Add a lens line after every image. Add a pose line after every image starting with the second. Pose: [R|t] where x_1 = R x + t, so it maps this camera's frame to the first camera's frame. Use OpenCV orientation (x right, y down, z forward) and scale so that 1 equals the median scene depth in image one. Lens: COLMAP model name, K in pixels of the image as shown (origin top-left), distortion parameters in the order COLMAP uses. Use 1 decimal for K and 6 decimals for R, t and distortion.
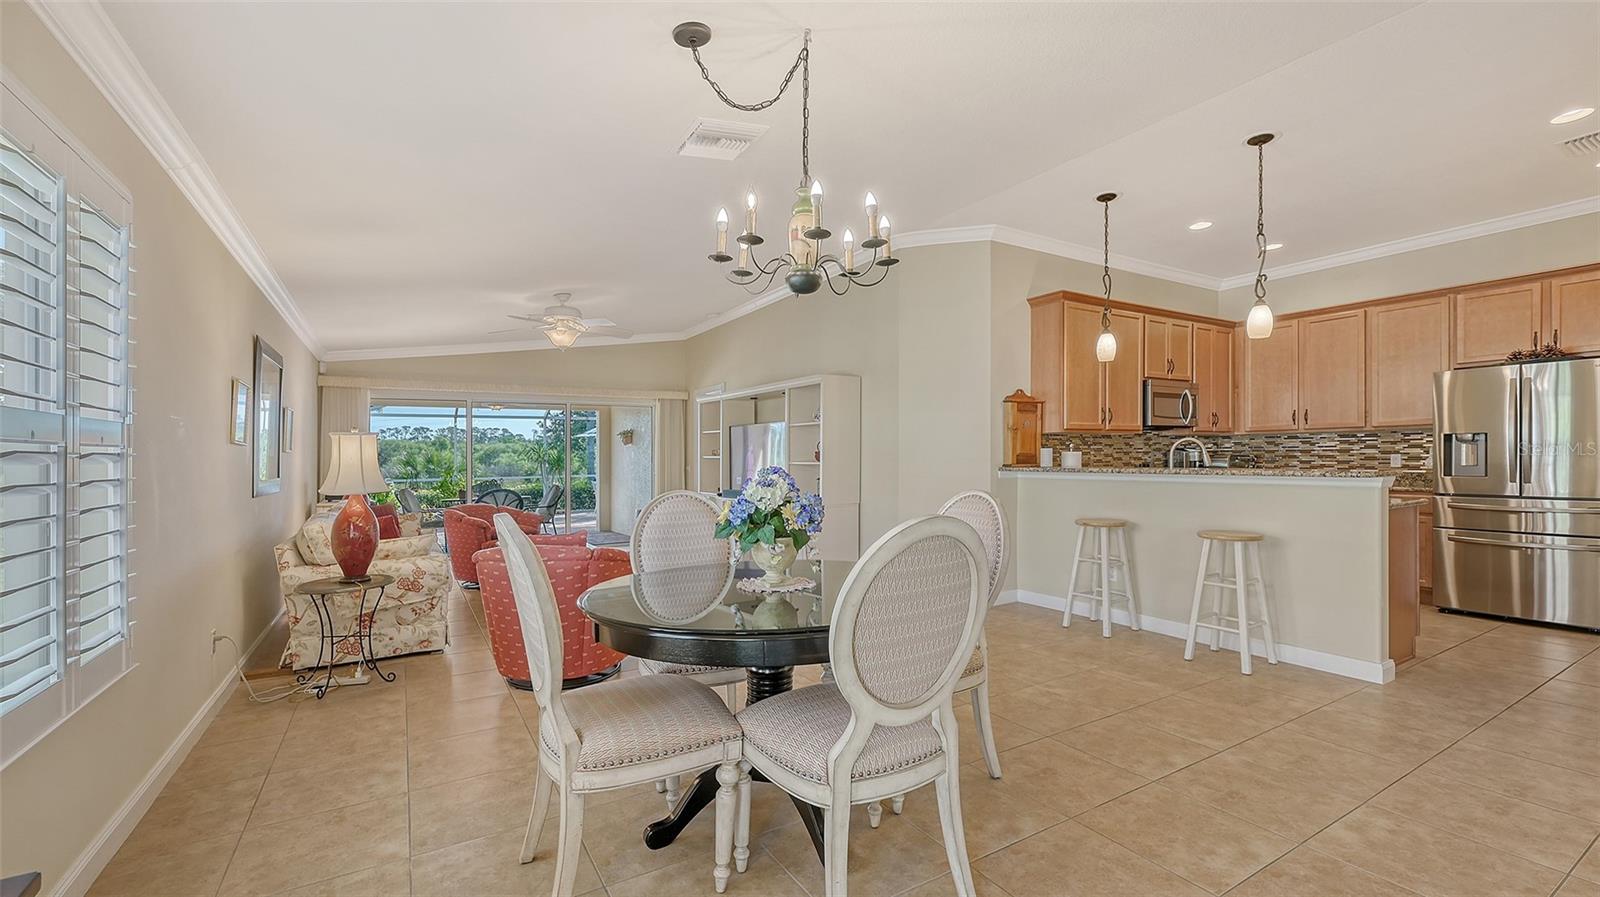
lens RADIAL K [[669.5, 0, 801.6], [0, 669.5, 463.4], [0, 0, 1]] dist [0.003997, 0.000965]
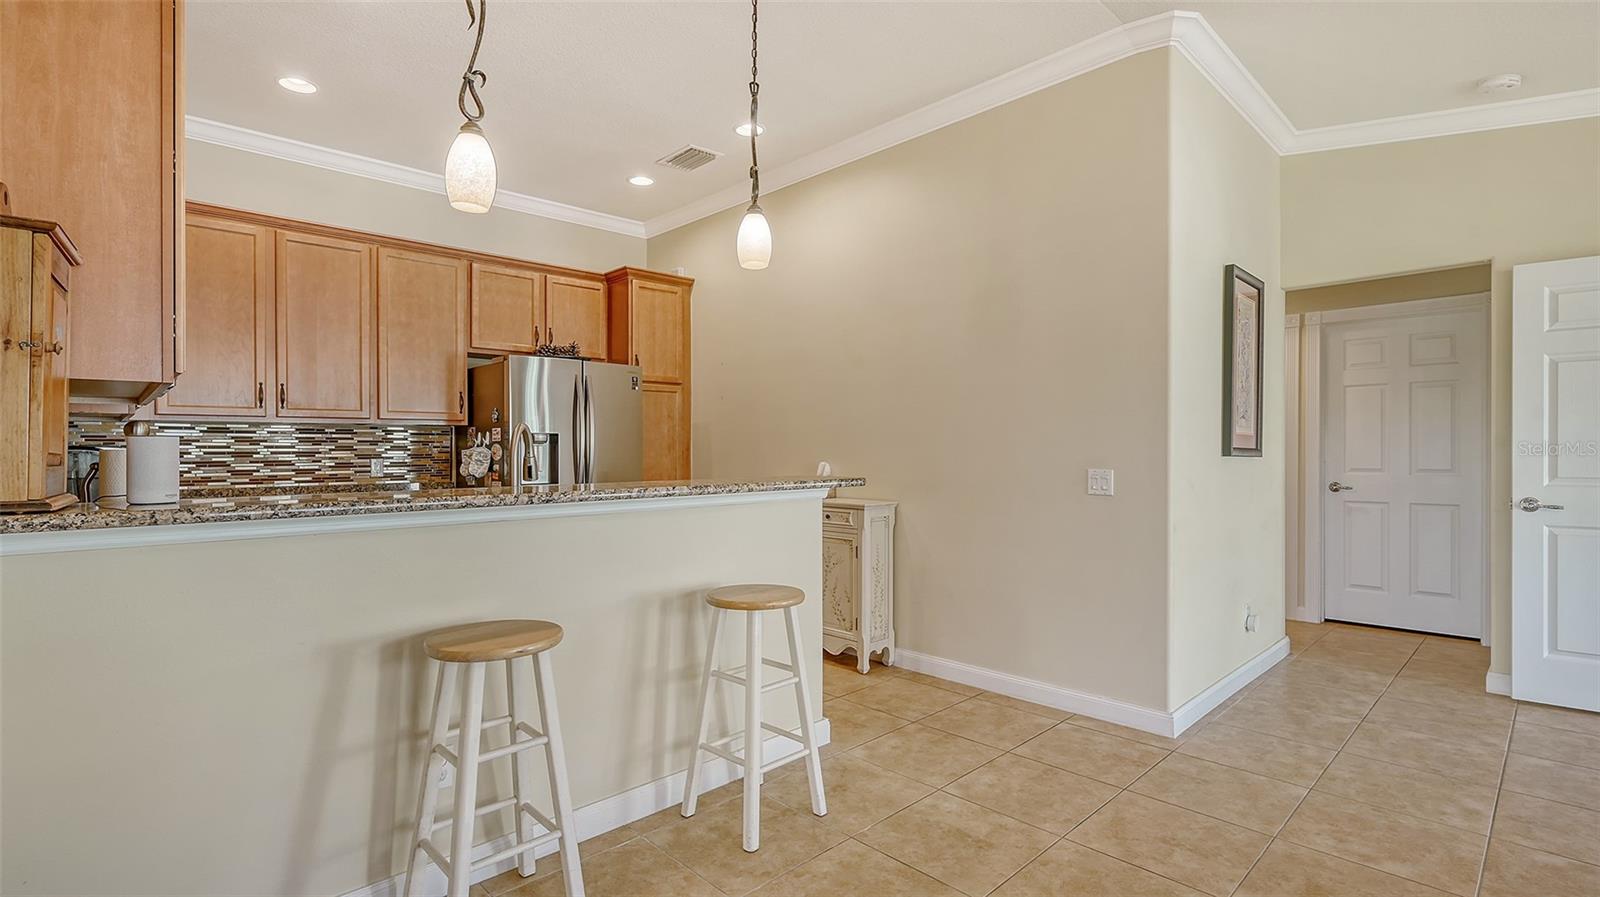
lens RADIAL K [[754.7, 0, 799.4], [0, 754.7, 455.2], [0, 0, 1]] dist [0.000053, 0.000104]
pose [[-0.228651, 0.006129, 0.973489, -0.001636], [0.019600, 0.999806, -0.001692, -0.008100], [-0.973311, 0.018693, -0.228727, 0.803606]]
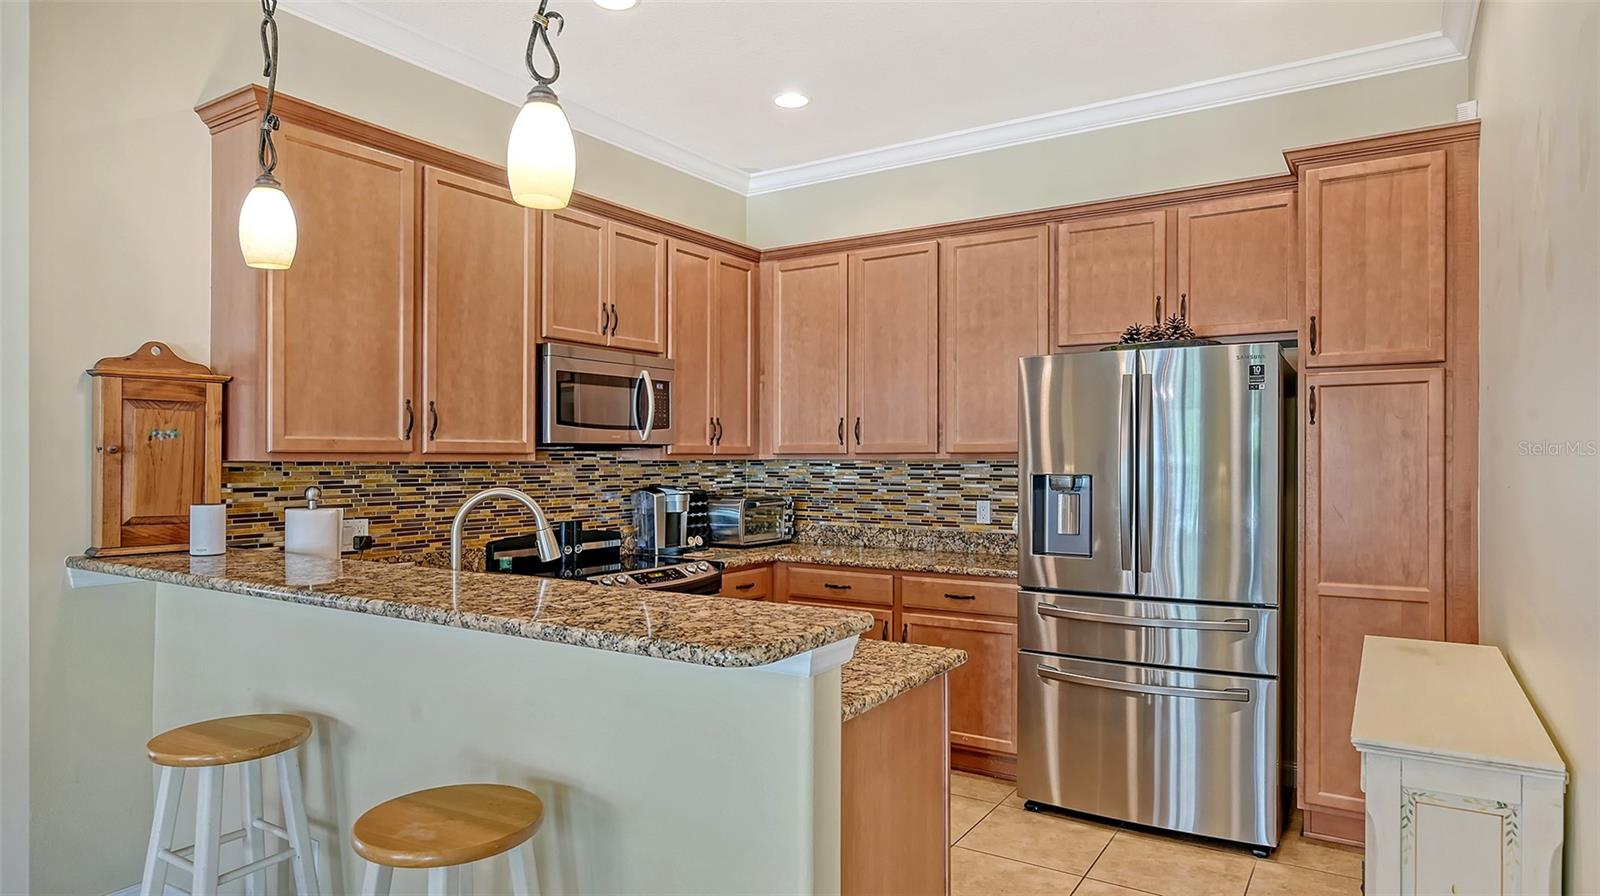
lens RADIAL K [[939.0, 0, 795.2], [0, 939.0, 470.5], [0, 0, 1]] dist [0.003134, 0.000384]
pose [[0.898386, 0.003805, 0.439190, 0.418700], [-0.003798, 0.999992, -0.000893, -0.041253], [-0.439190, -0.000866, 0.898394, 0.378863]]
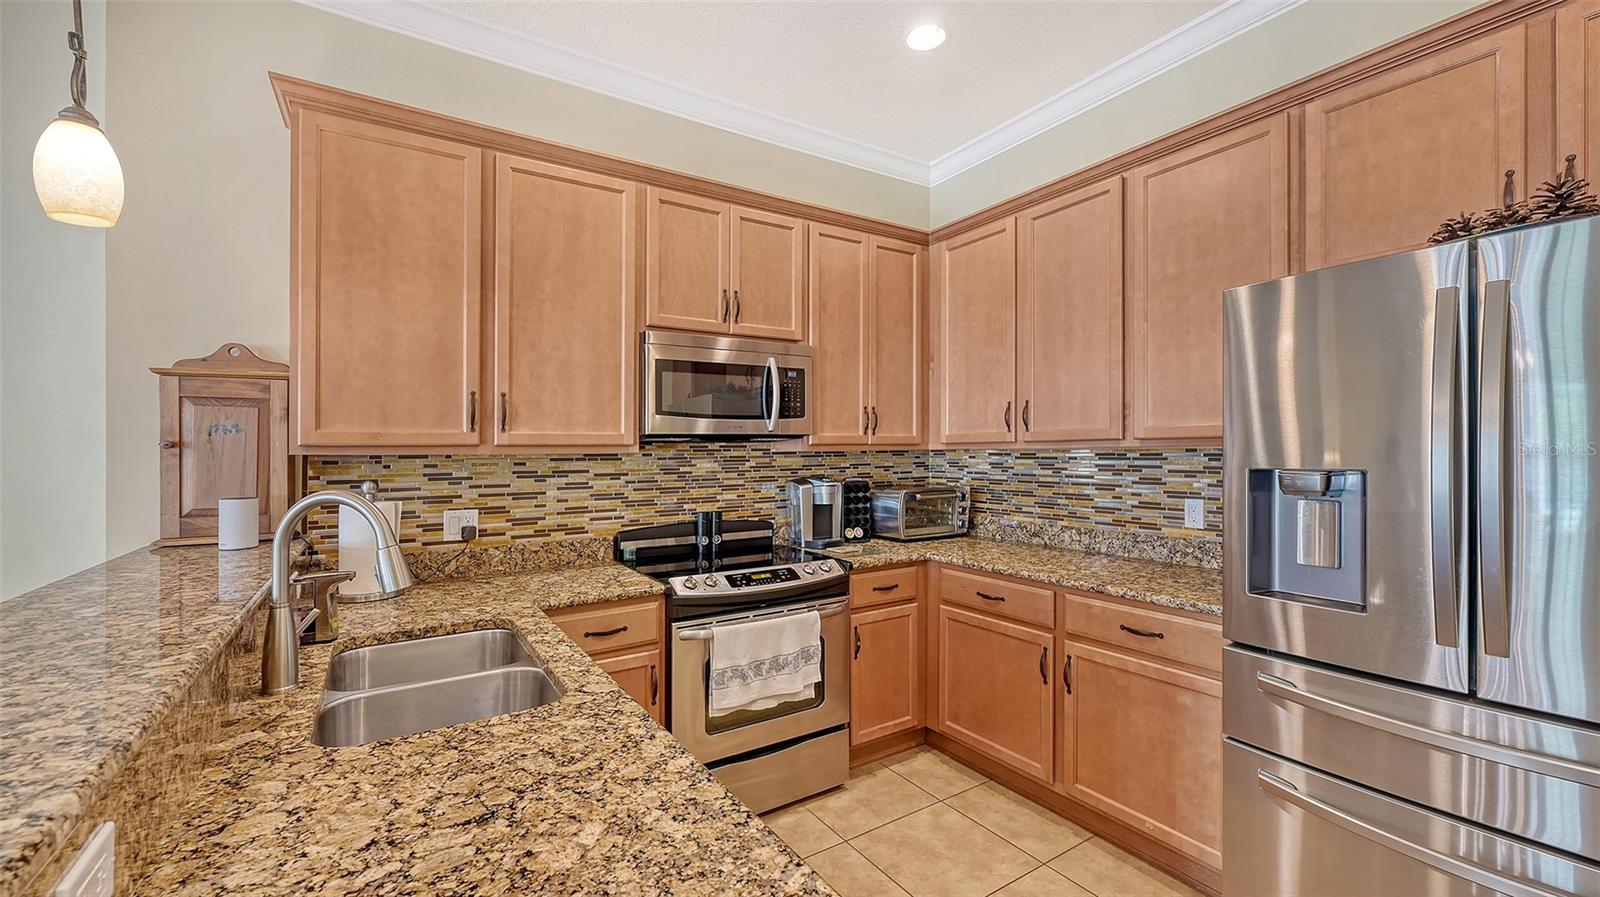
lens RADIAL K [[644.5, 0, 791.0], [0, 644.5, 457.8], [0, 0, 1]] dist [0.001165, -0.001377]
pose [[0.999711, 0.001223, 0.023989, 0.648815], [-0.001217, 0.999999, -0.000267, -0.044474], [-0.023989, 0.000237, 0.999712, 0.616565]]
